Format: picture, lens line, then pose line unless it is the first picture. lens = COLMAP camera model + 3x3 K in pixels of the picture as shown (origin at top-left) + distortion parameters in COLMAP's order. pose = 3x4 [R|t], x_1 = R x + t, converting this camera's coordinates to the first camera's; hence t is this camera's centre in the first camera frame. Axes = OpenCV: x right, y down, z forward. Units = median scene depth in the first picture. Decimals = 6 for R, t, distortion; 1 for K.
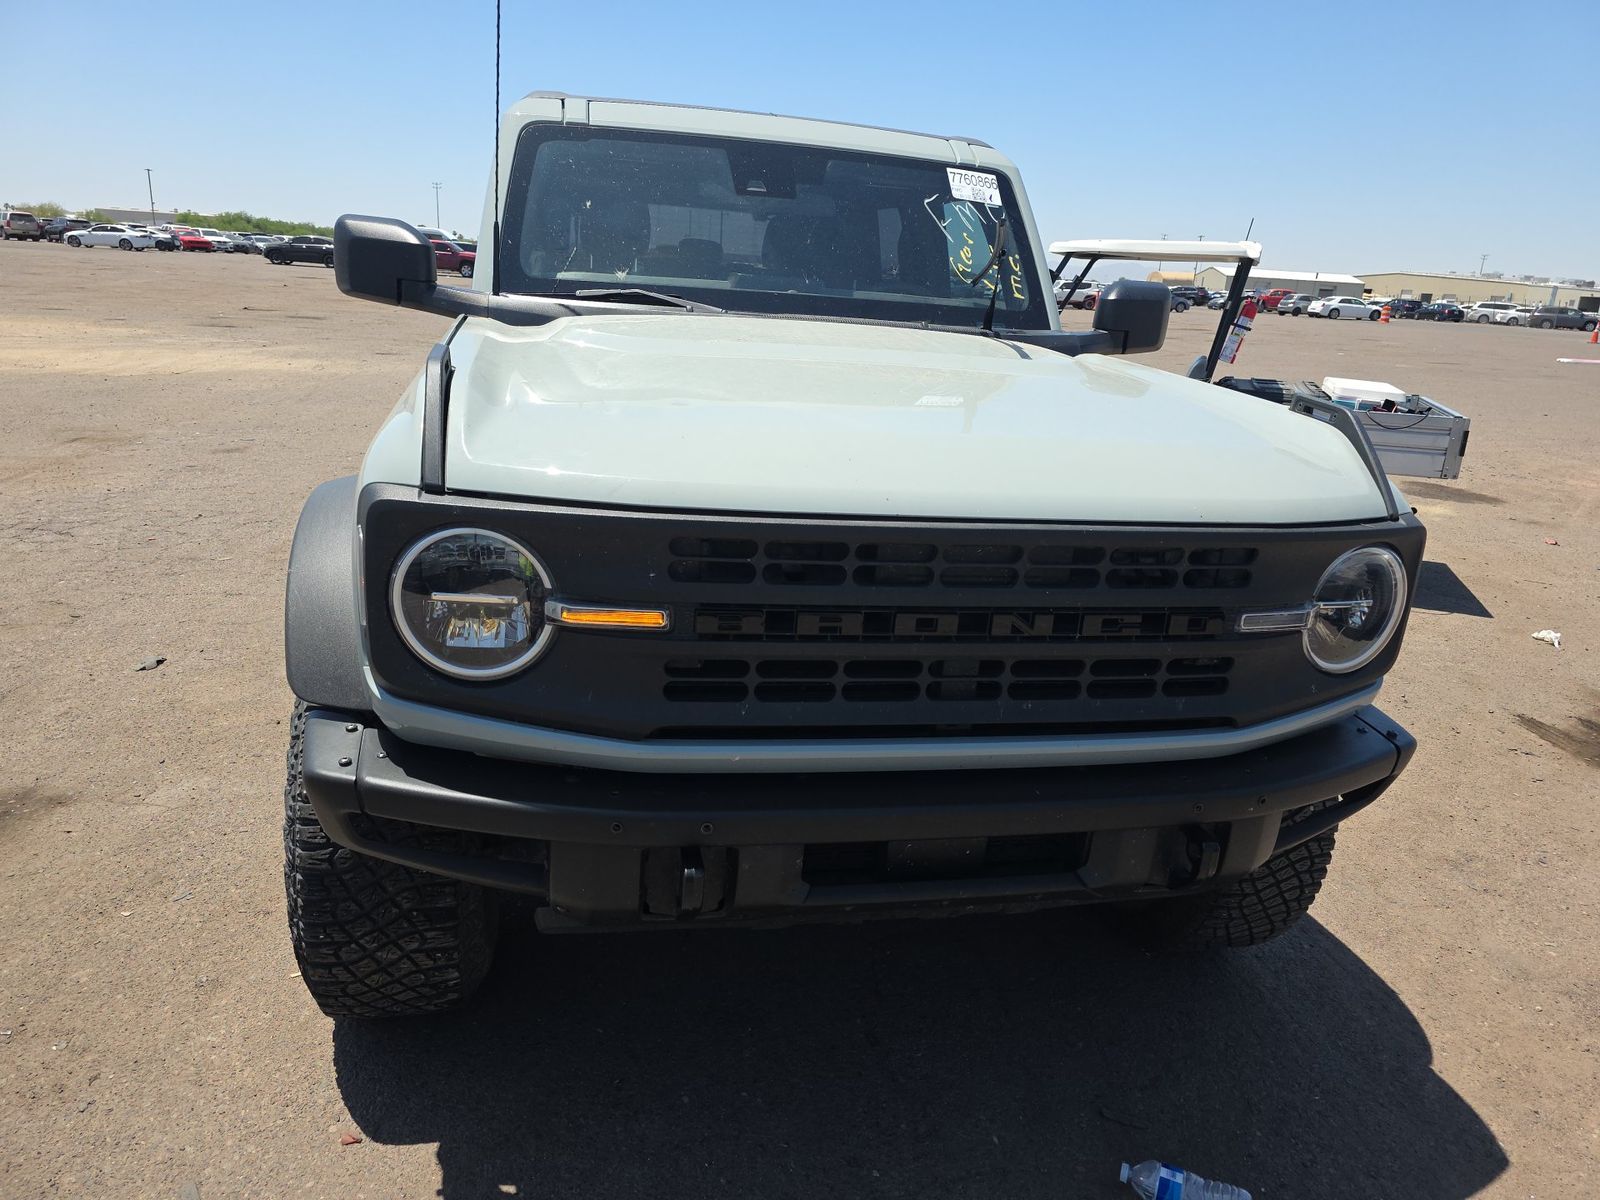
lens RADIAL K [[1099.2, 0, 792.3], [0, 1099.2, 598.8], [0, 0, 1]] dist [0.048151, -0.052163]
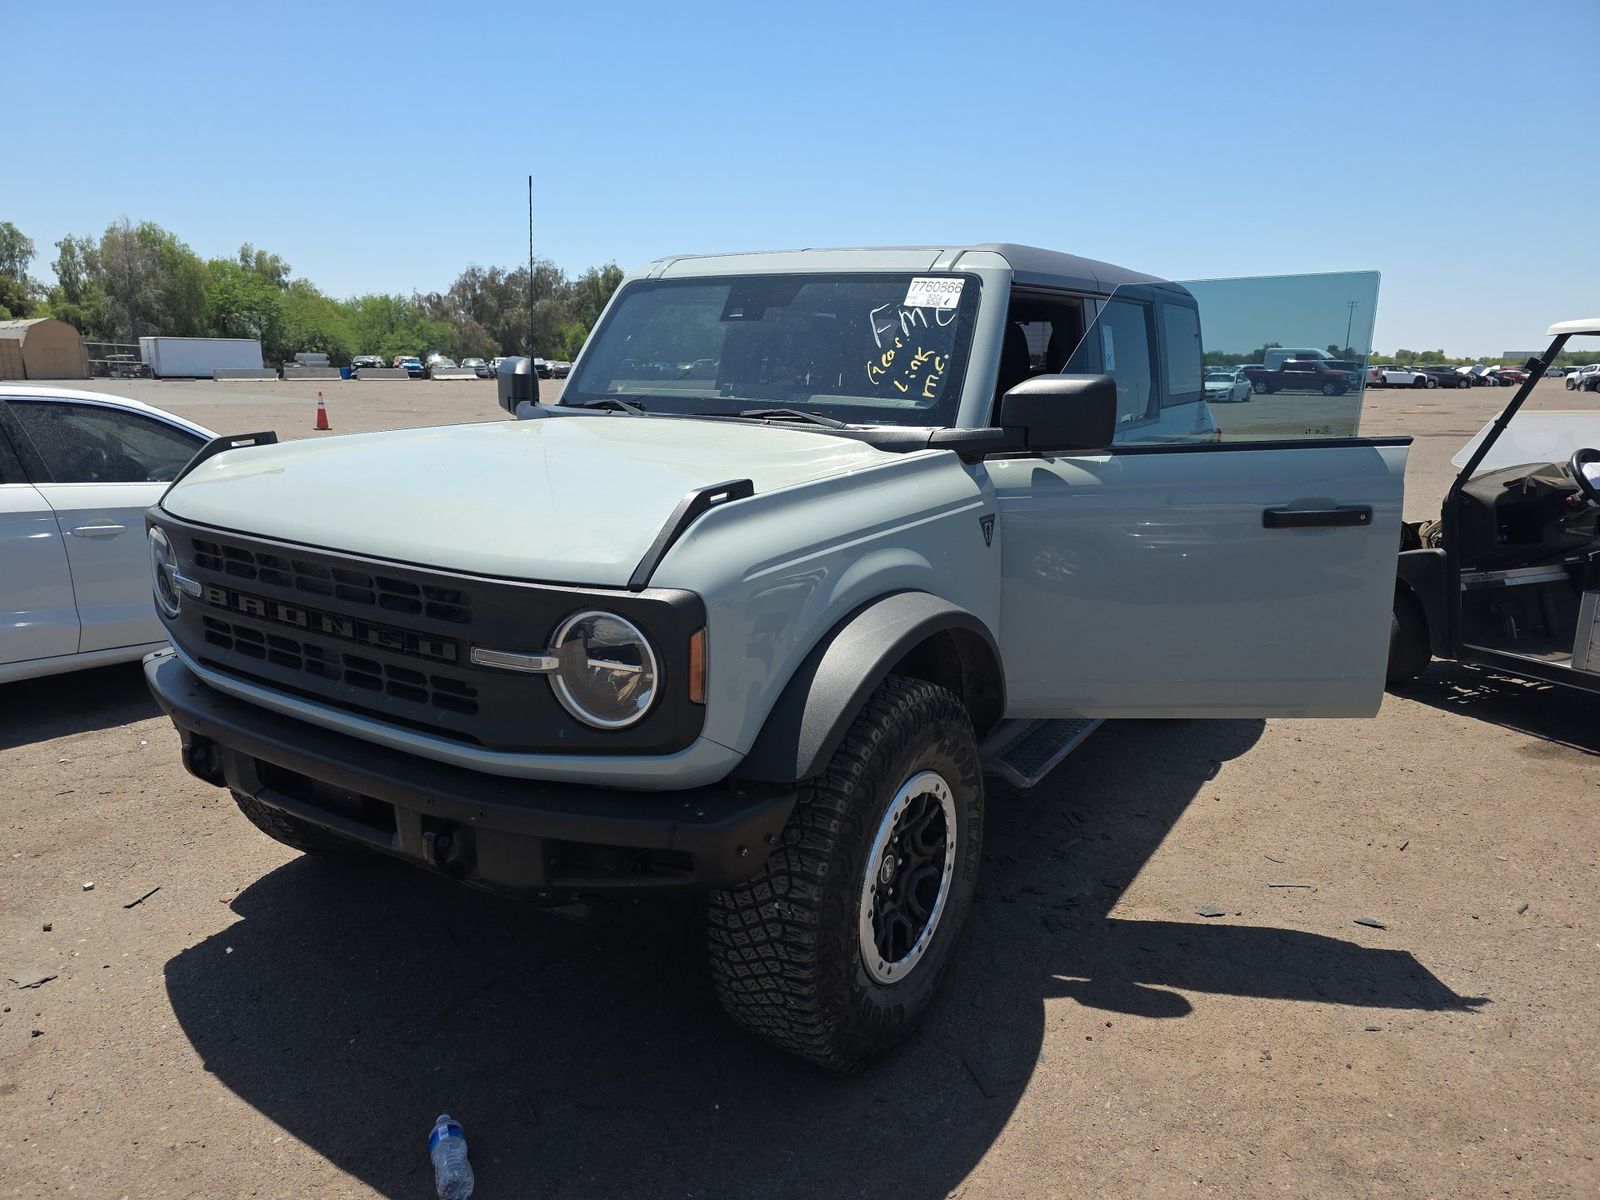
lens RADIAL K [[1099.2, 0, 790.6], [0, 1099.2, 607.6], [0, 0, 1]] dist [0.048151, -0.052163]
pose [[0.698218, 0.101505, -0.708653, 1.307752], [-0.172330, 0.984619, -0.028759, -0.046877], [0.694834, 0.142202, 0.704971, 0.347303]]
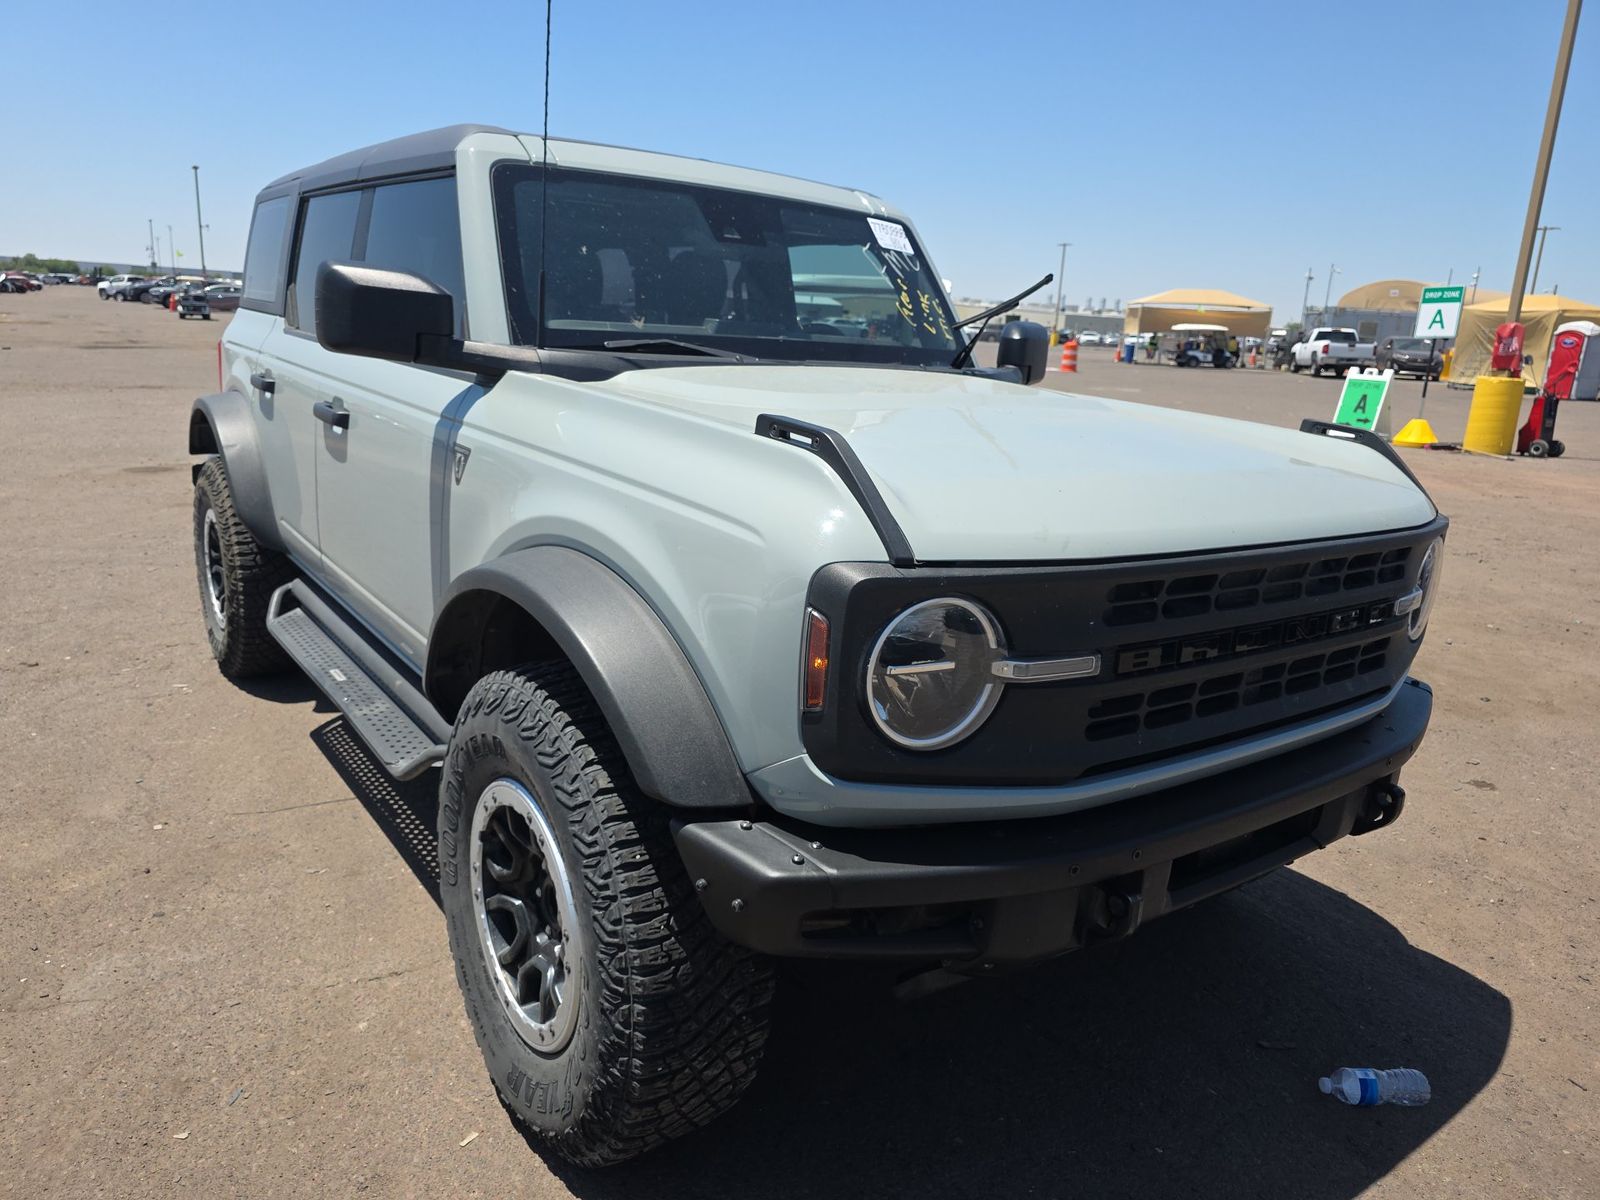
lens RADIAL K [[1099.2, 0, 808.1], [0, 1099.2, 588.6], [0, 0, 1]] dist [0.048151, -0.052163]
pose [[0.915085, -0.105289, 0.389273, -0.608040], [0.116006, 0.993240, -0.004054, -0.063691], [-0.386214, 0.048867, 0.921114, 0.102594]]
